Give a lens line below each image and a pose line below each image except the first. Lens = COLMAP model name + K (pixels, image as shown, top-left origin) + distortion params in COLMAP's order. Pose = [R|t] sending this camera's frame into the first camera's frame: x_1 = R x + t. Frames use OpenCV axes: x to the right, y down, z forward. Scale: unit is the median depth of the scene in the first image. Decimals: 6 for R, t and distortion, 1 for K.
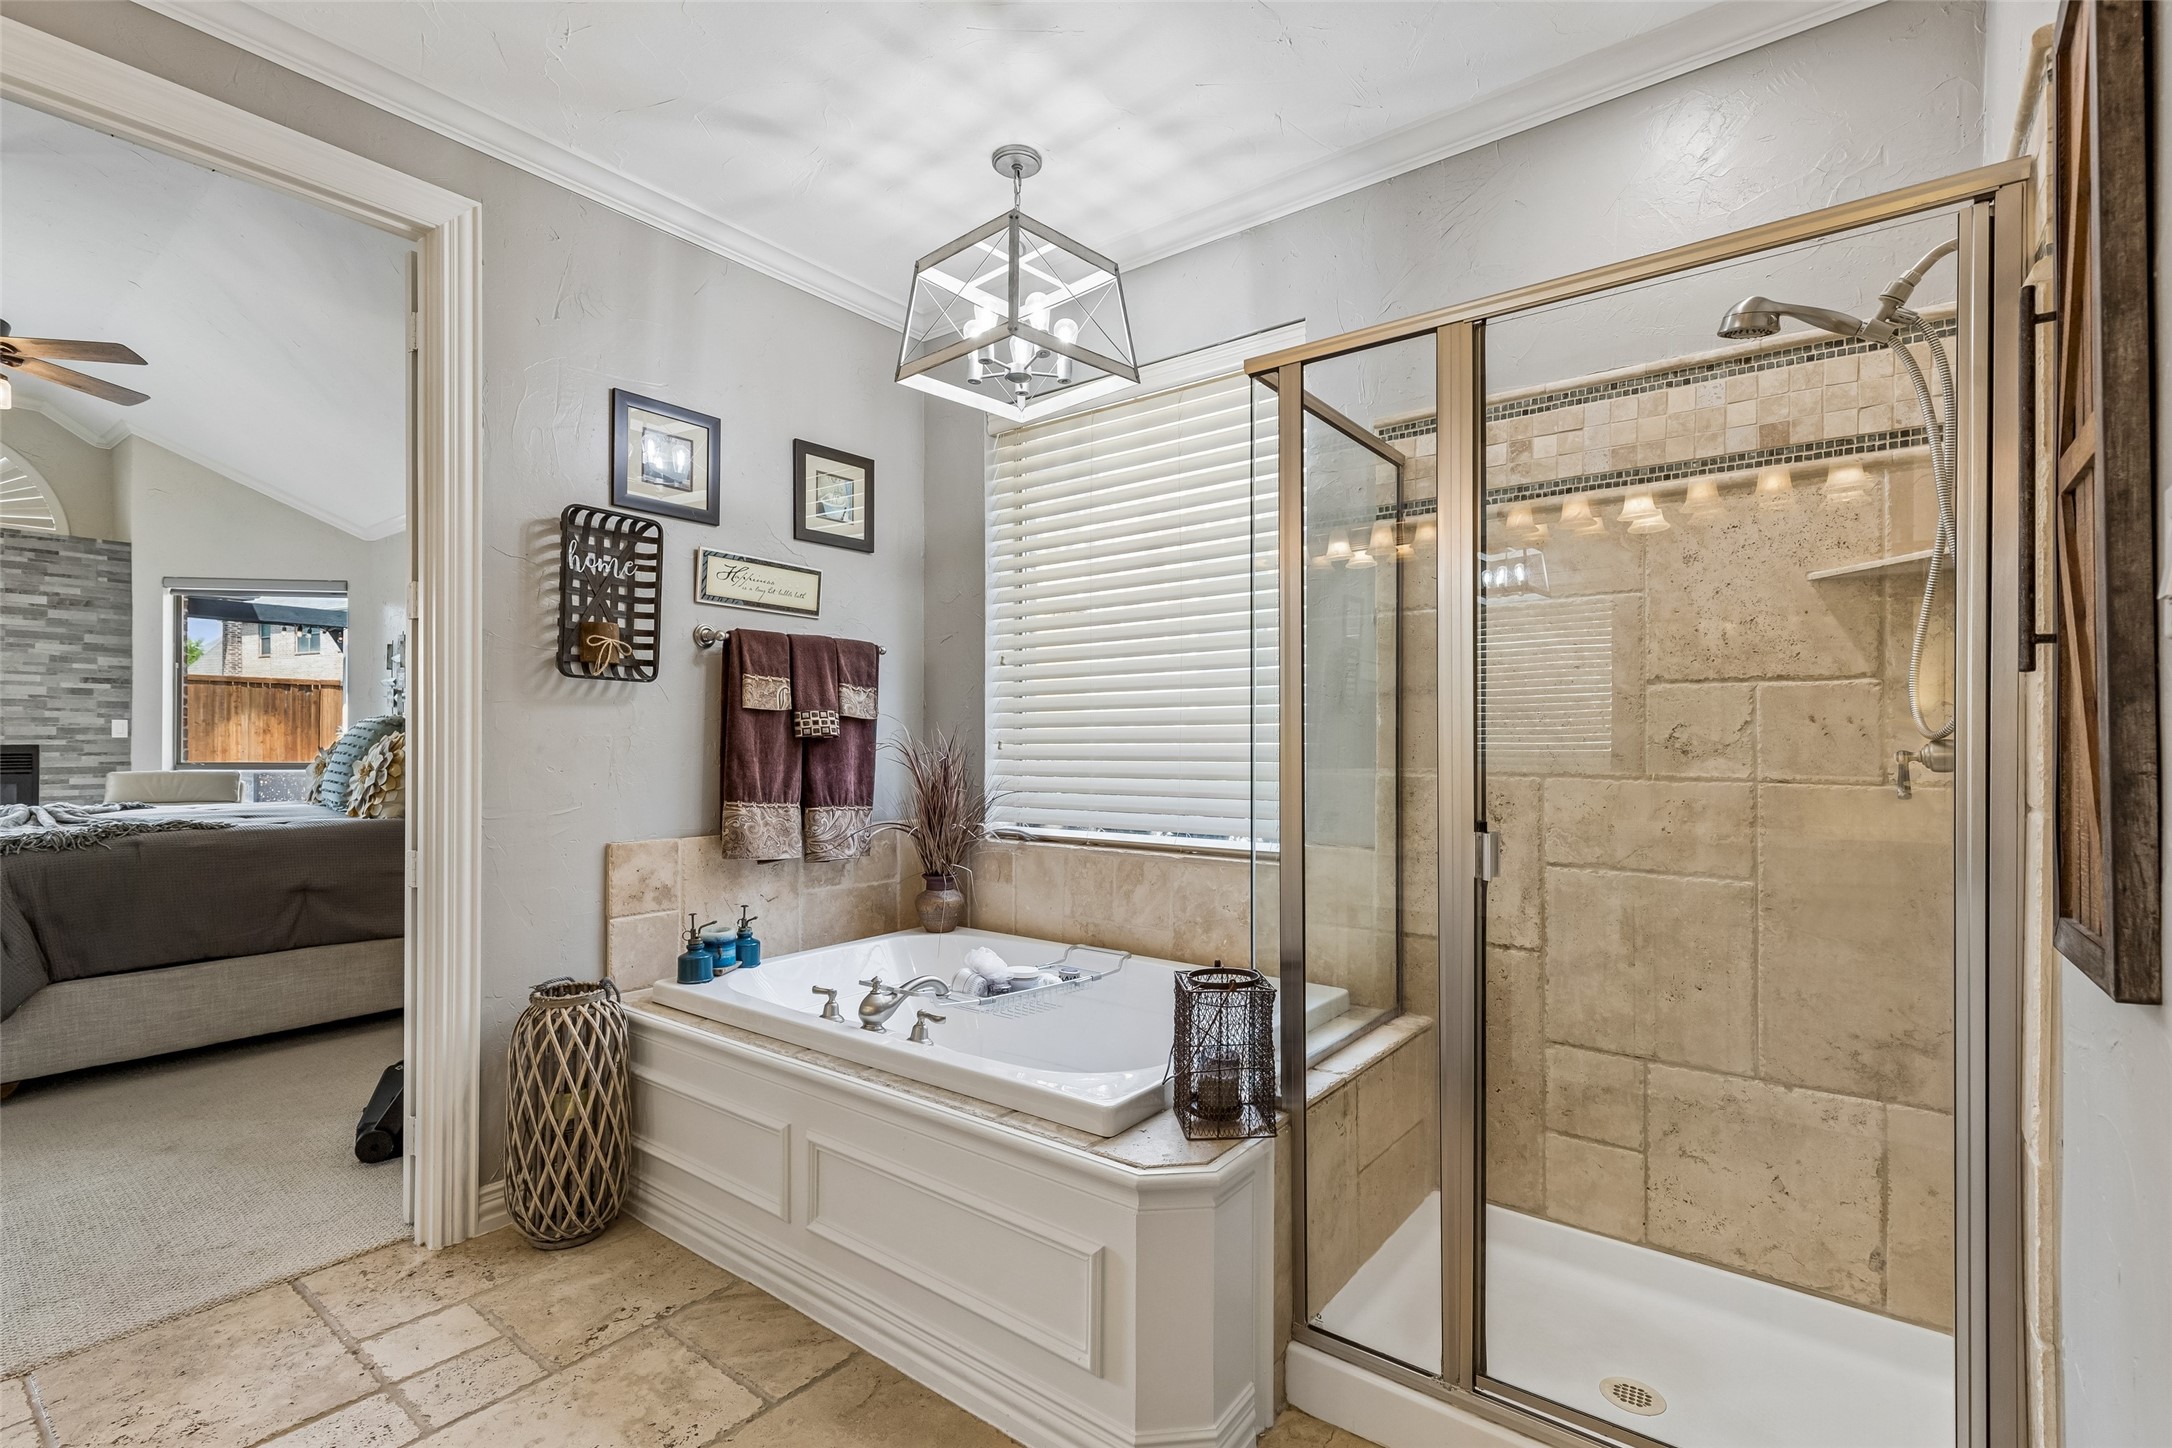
lens RADIAL K [[990.5, 0, 1083.0], [0, 990.5, 730.2], [0, 0, 1]] dist [0.008218, -0.000984]
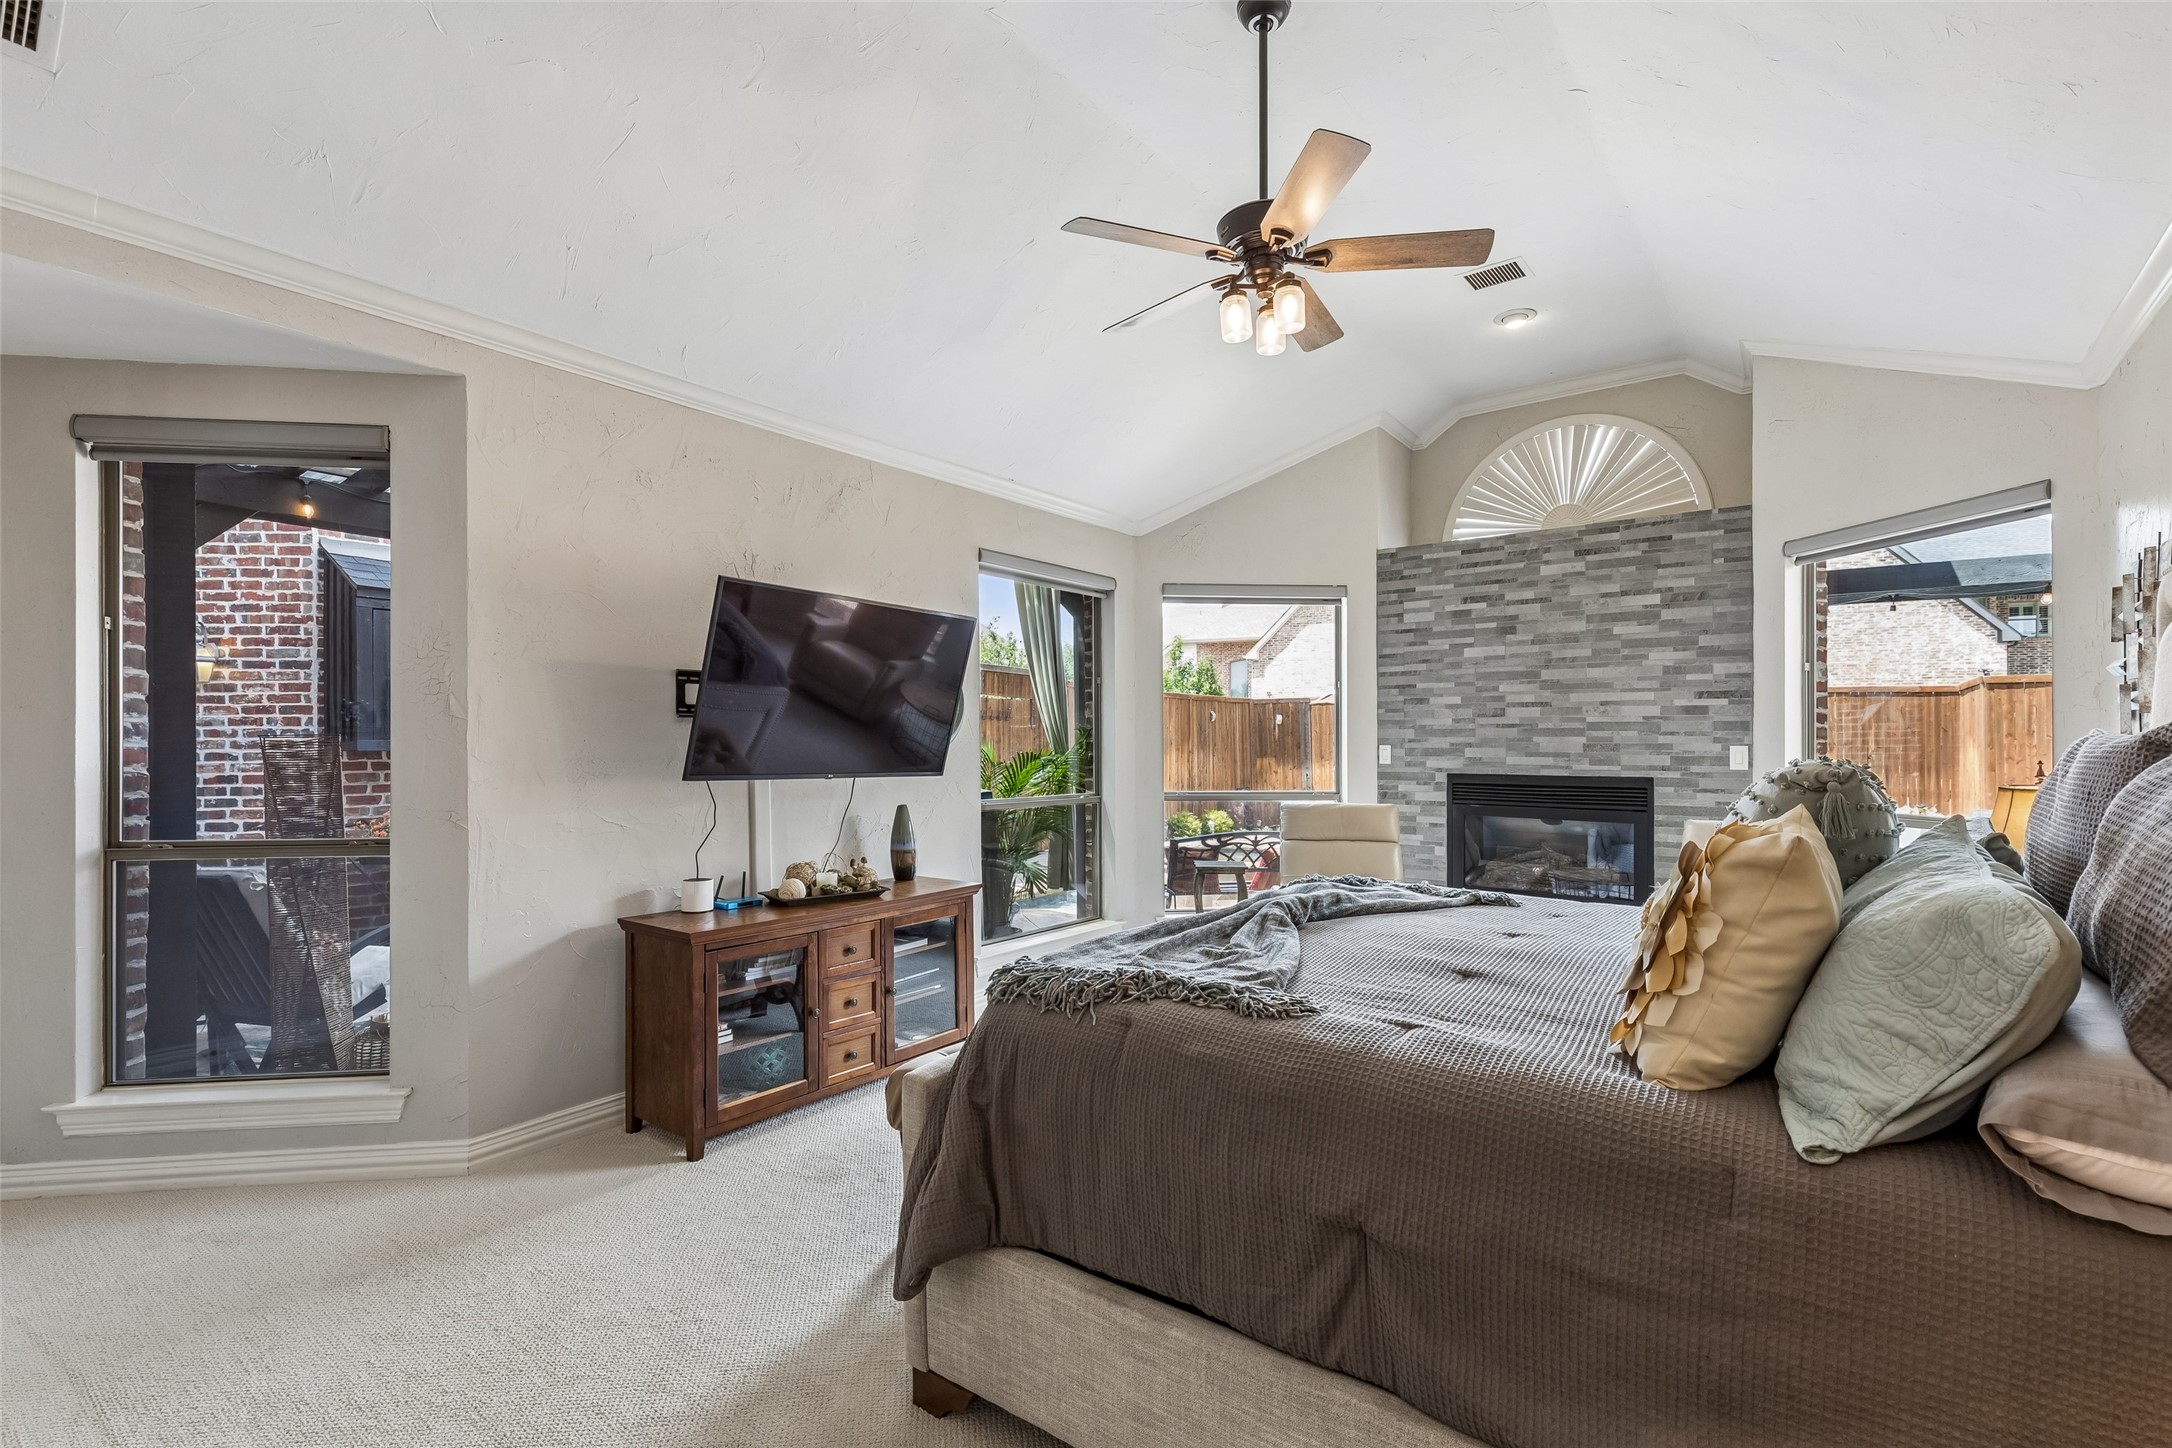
lens RADIAL K [[990.5, 0, 1078.8], [0, 990.5, 740.1], [0, 0, 1]] dist [0.008218, -0.000984]
pose [[0.003446, -0.003087, -0.999989, -0.232611], [0.006709, 0.999973, -0.003064, -0.016148], [0.999972, -0.006698, 0.003466, 0.518862]]
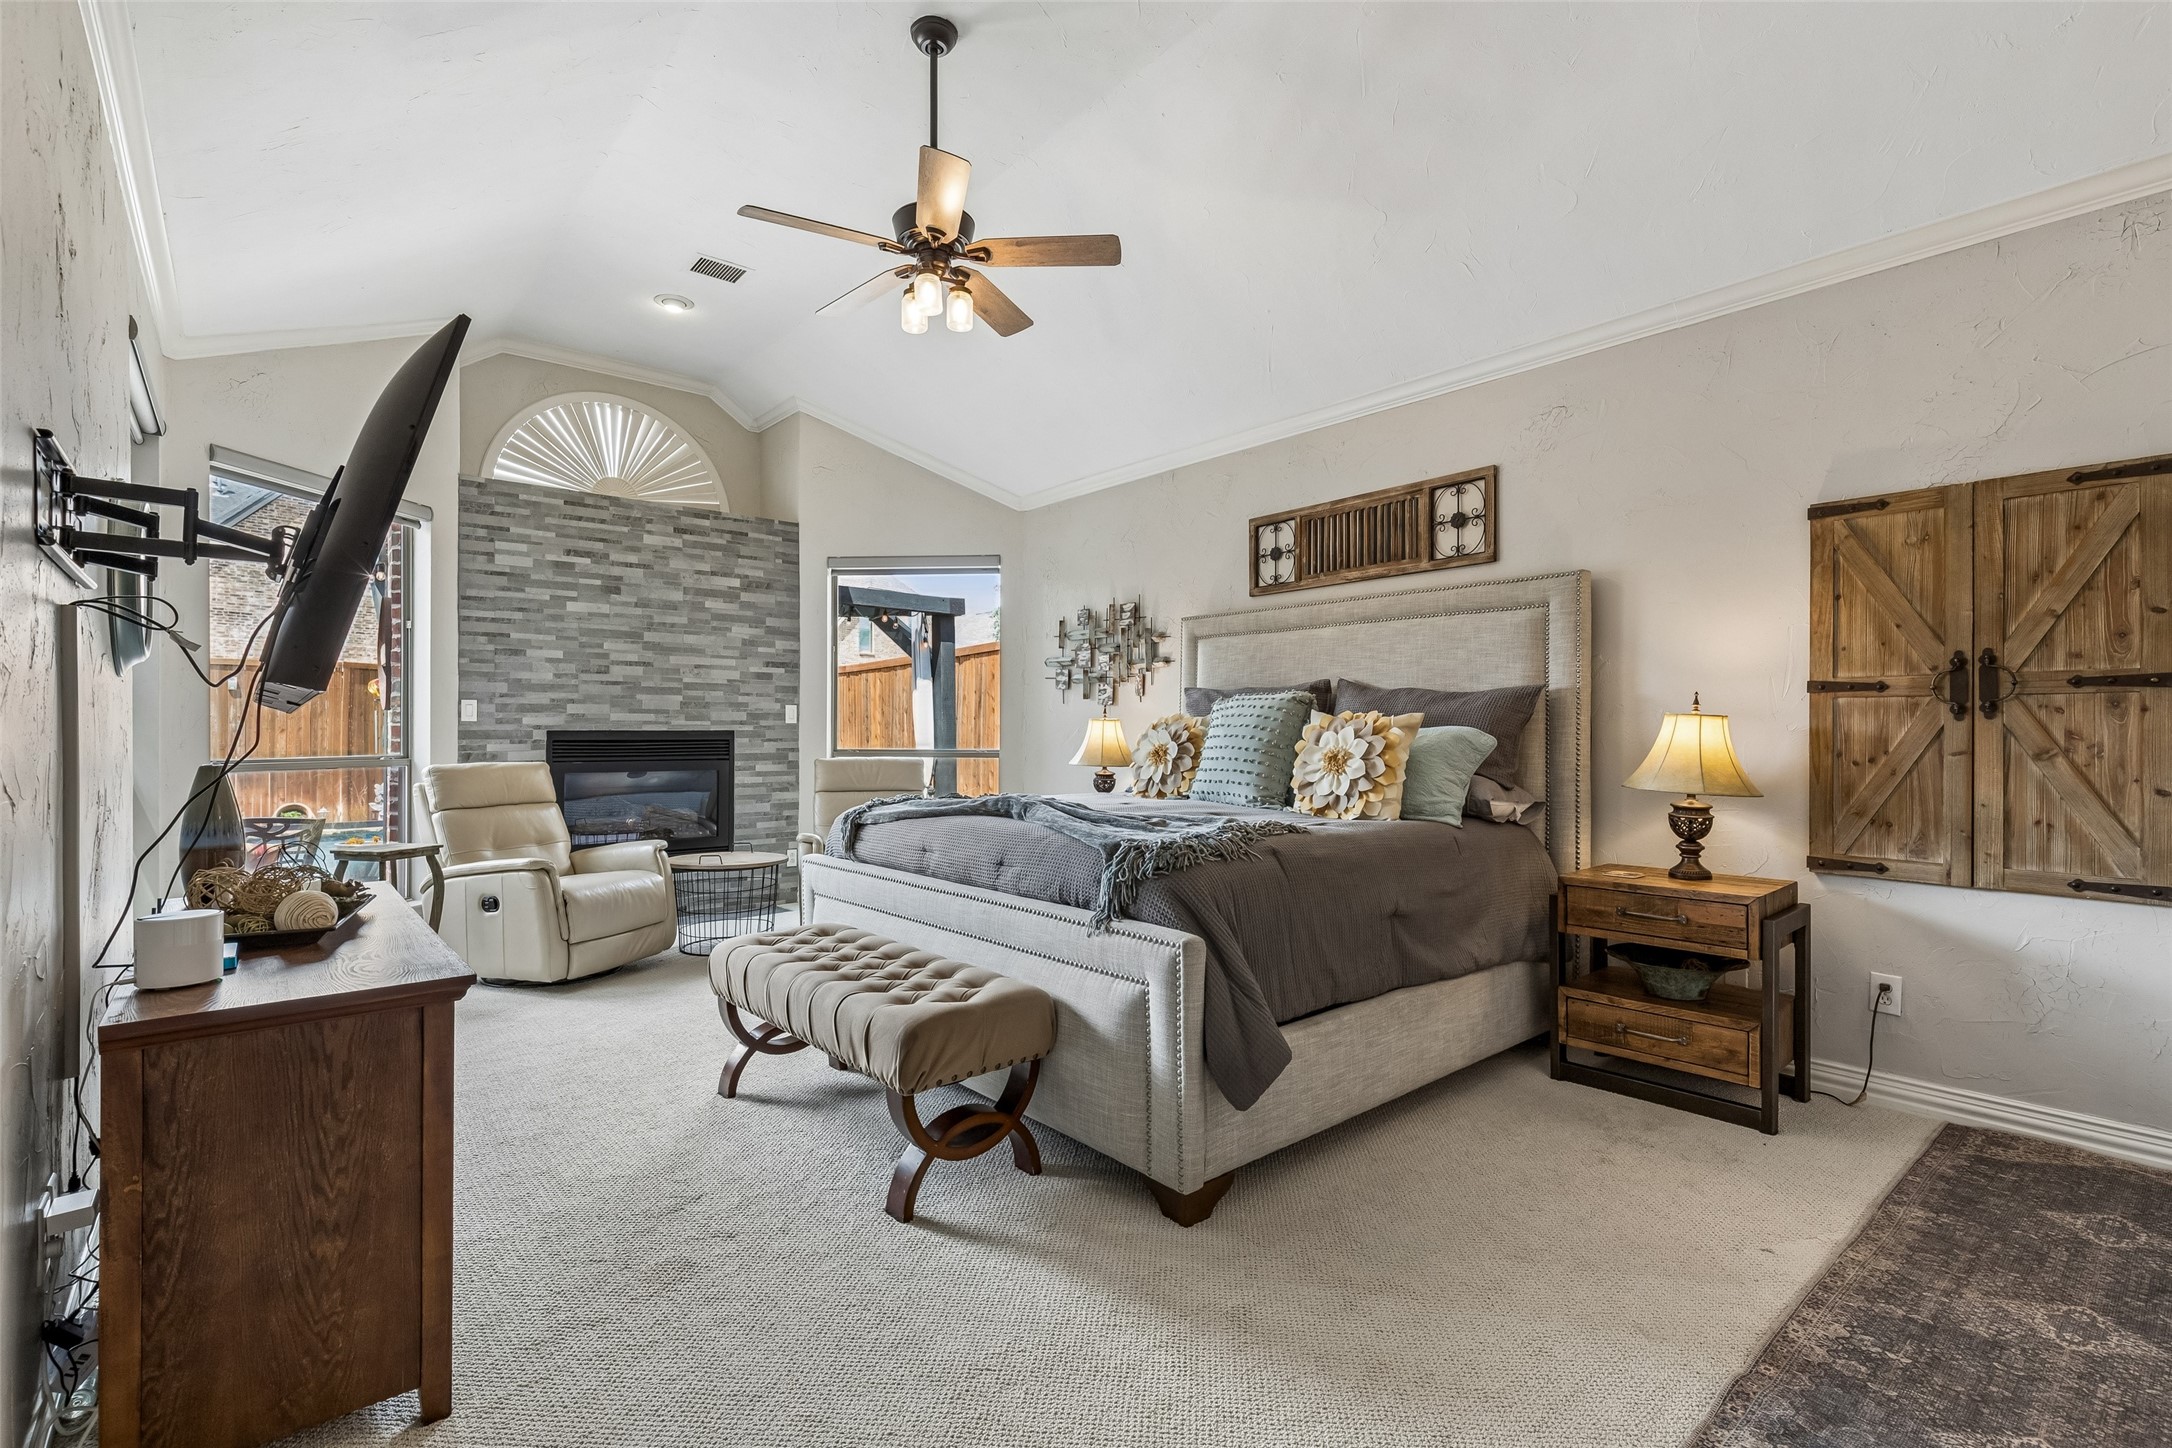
lens RADIAL K [[990.5, 0, 1086.1], [0, 990.5, 712.8], [0, 0, 1]] dist [0.008218, -0.000984]
pose [[0.977939, -0.003635, -0.208858, -0.496243], [0.001591, 0.999949, -0.009955, 0.007315], [0.208884, 0.009403, 0.977895, 0.119346]]
